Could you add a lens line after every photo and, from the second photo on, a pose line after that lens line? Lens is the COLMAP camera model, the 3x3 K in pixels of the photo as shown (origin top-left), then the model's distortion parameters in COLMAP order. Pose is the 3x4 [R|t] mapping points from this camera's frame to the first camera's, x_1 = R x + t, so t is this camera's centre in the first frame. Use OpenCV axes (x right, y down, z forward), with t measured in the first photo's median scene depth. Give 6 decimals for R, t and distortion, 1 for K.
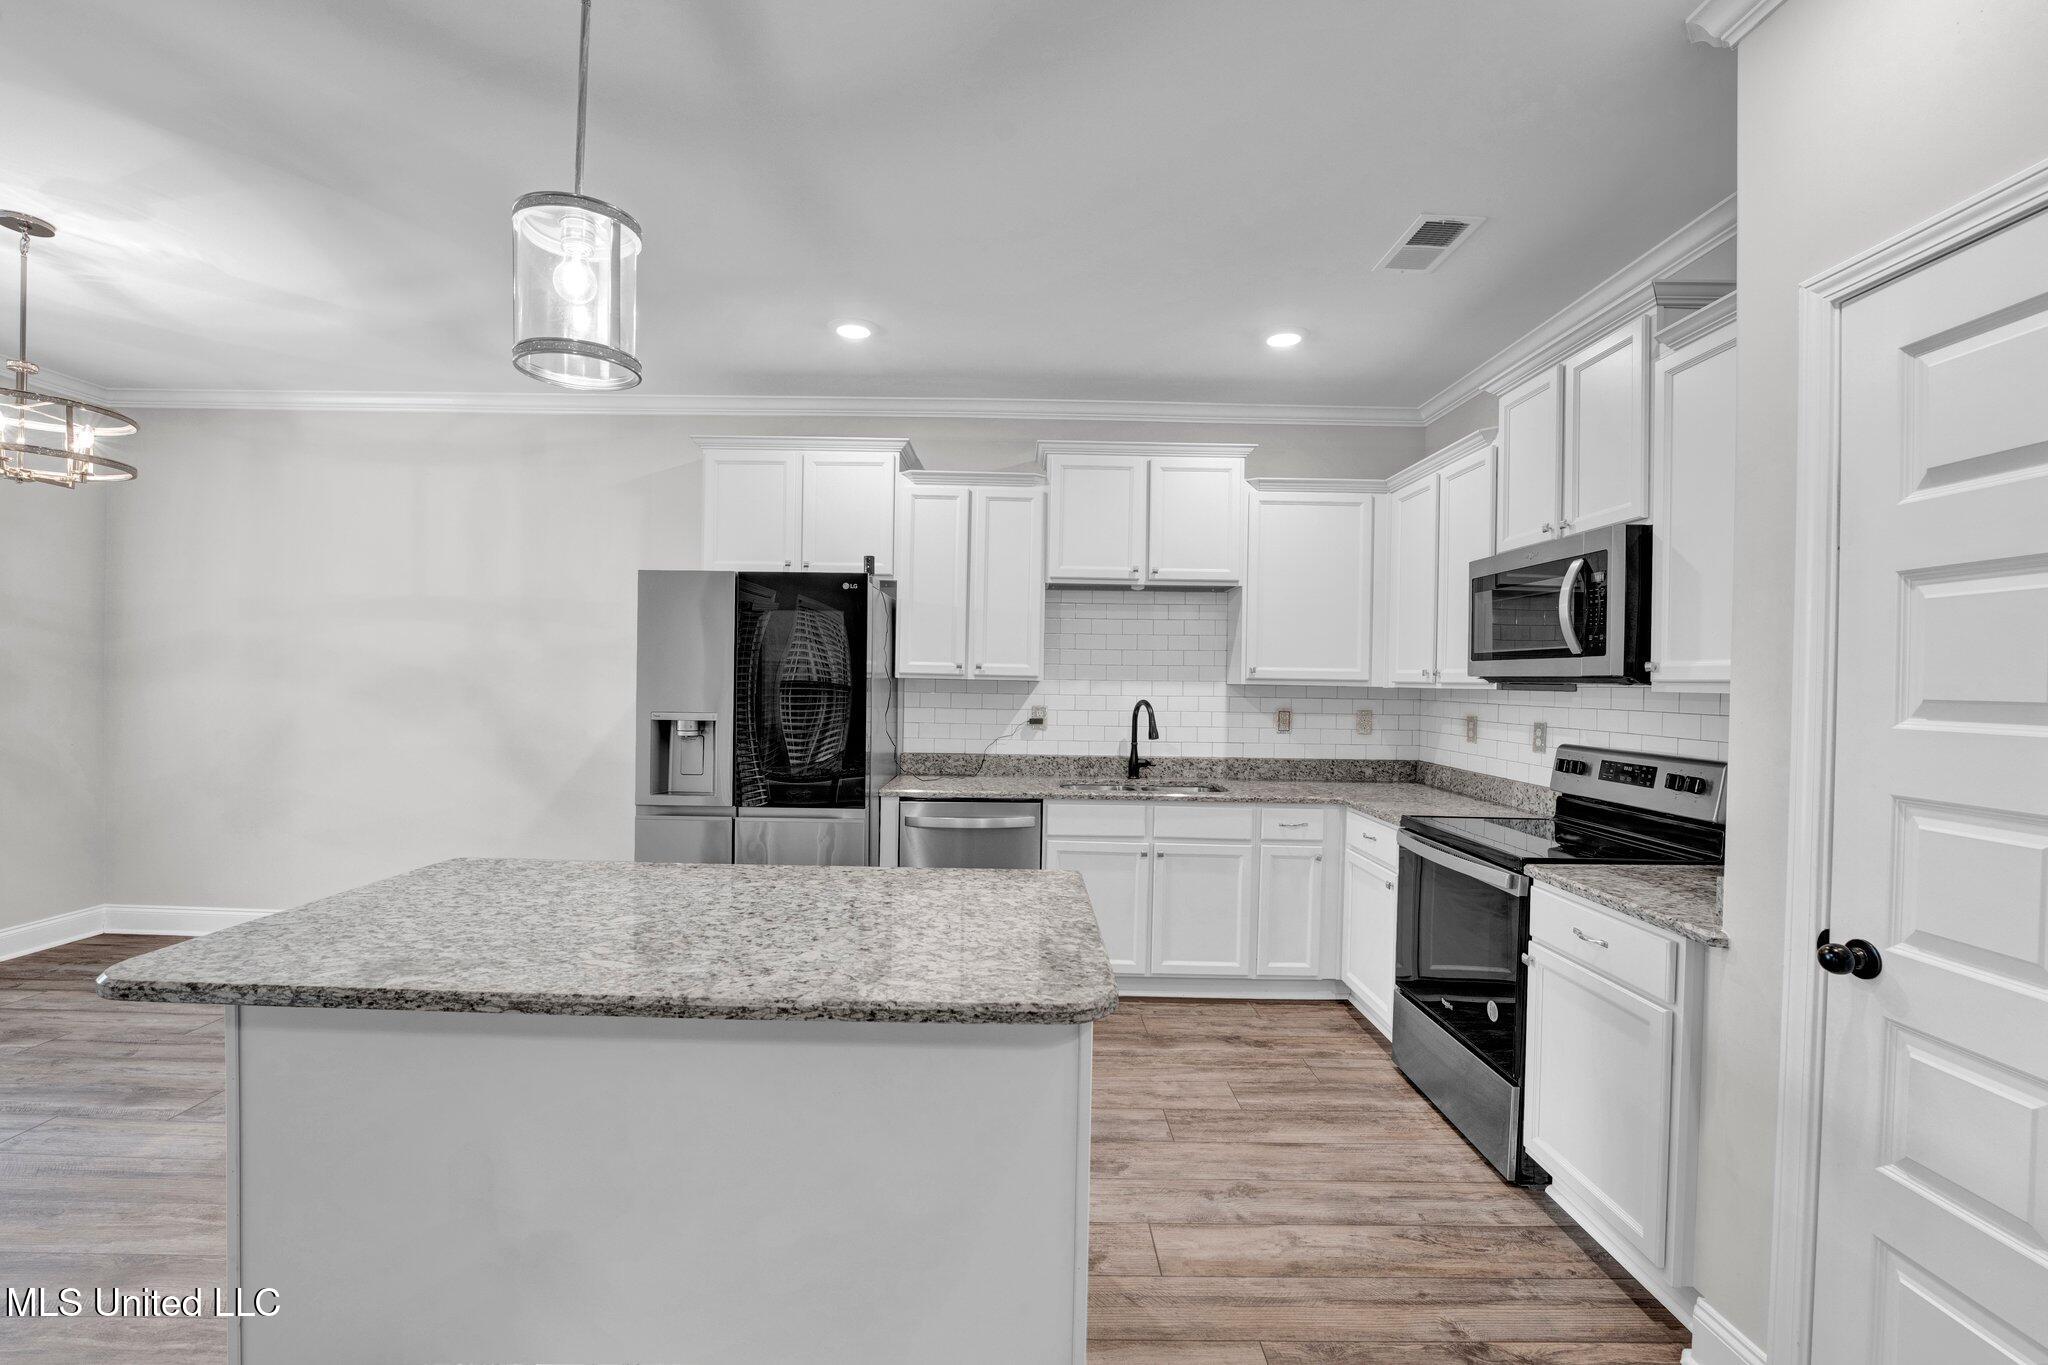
lens RADIAL K [[859.6, 0, 1020.5], [0, 859.6, 687.6], [0, 0, 1]] dist [-0.027395, 0.003680]
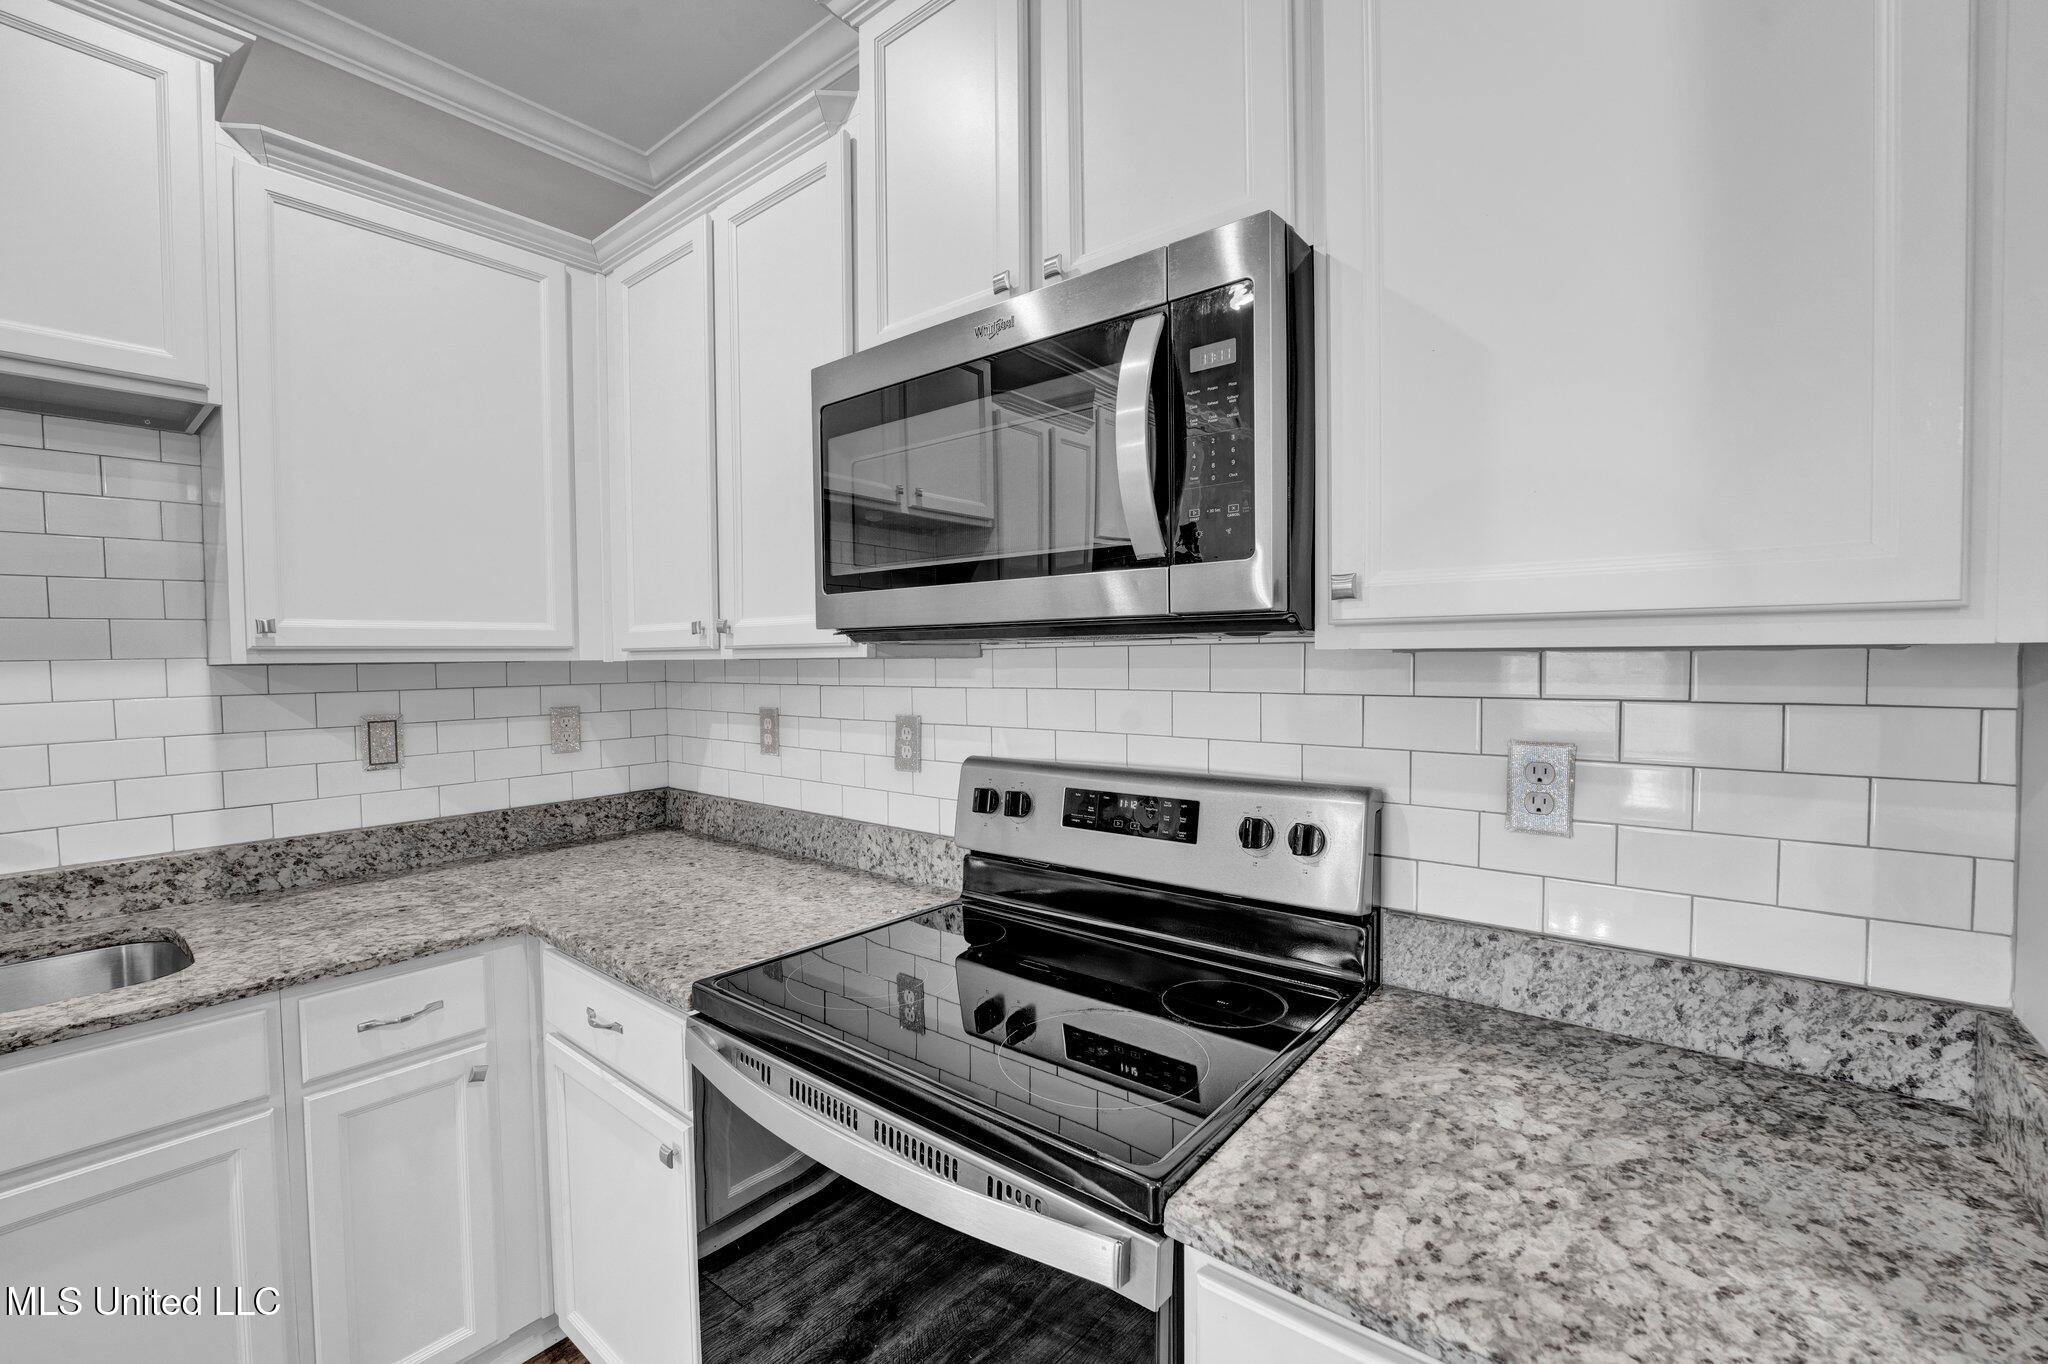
lens RADIAL K [[859.6, 0, 1020.5], [0, 859.6, 687.1], [0, 0, 1]] dist [-0.027395, 0.003680]
pose [[0.630205, -0.050880, 0.774760, 0.204577], [0.028434, 0.998694, 0.042457, 0.000681], [-0.775908, -0.004727, 0.630828, 0.535074]]
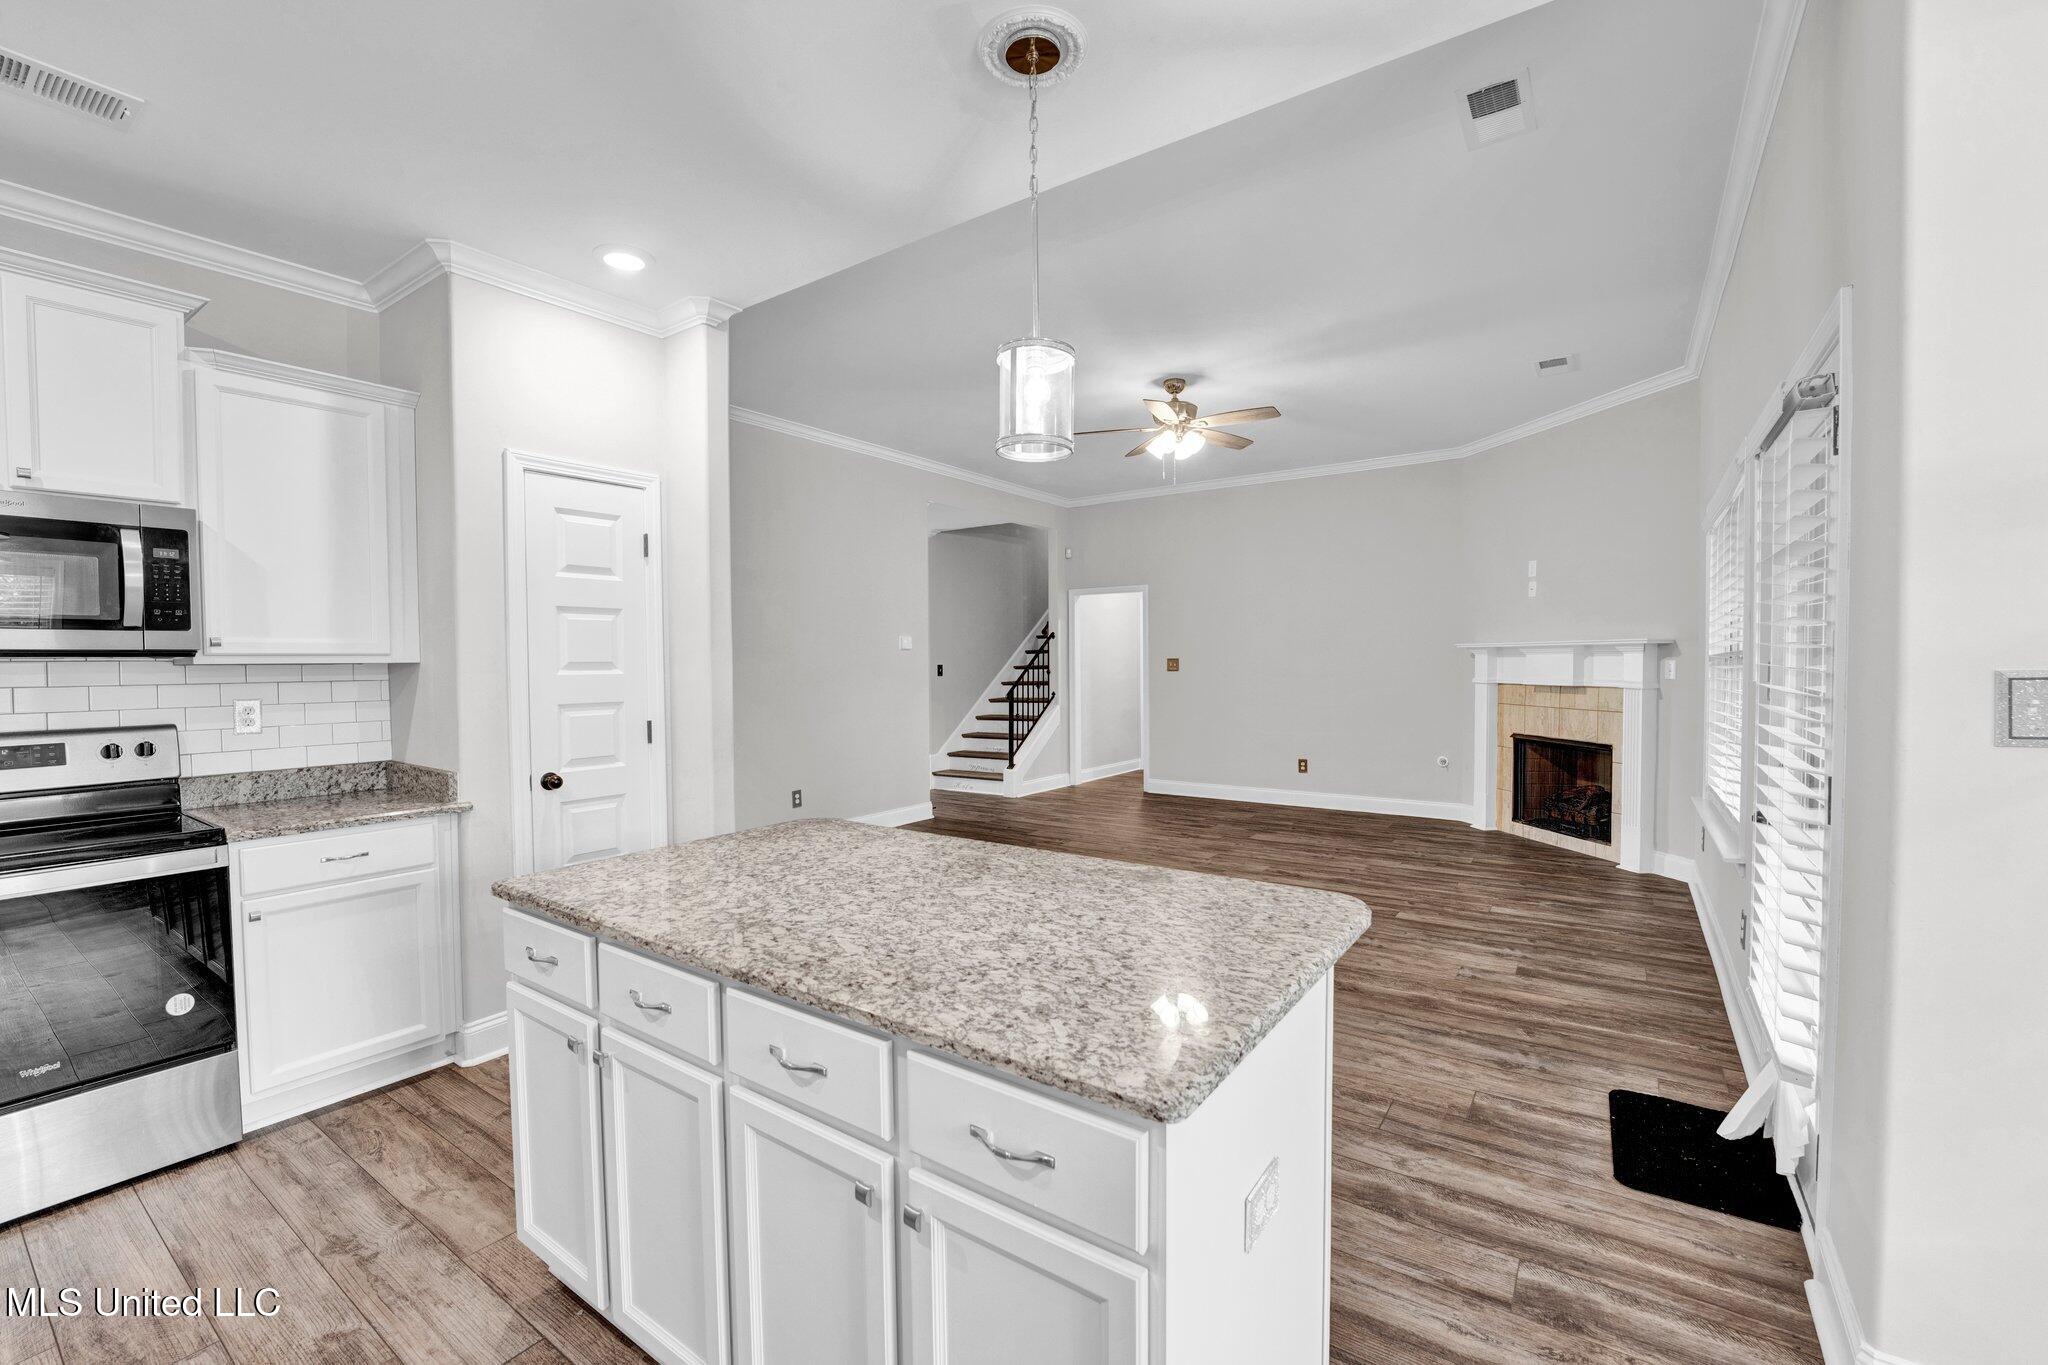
lens RADIAL K [[859.6, 0, 1020.5], [0, 859.6, 687.6], [0, 0, 1]] dist [-0.027395, 0.003680]
pose [[-0.813896, -0.028876, 0.580292, -0.491718], [0.000285, 0.998744, 0.050099, -0.012241], [-0.581010, 0.040941, -0.812866, 0.800878]]
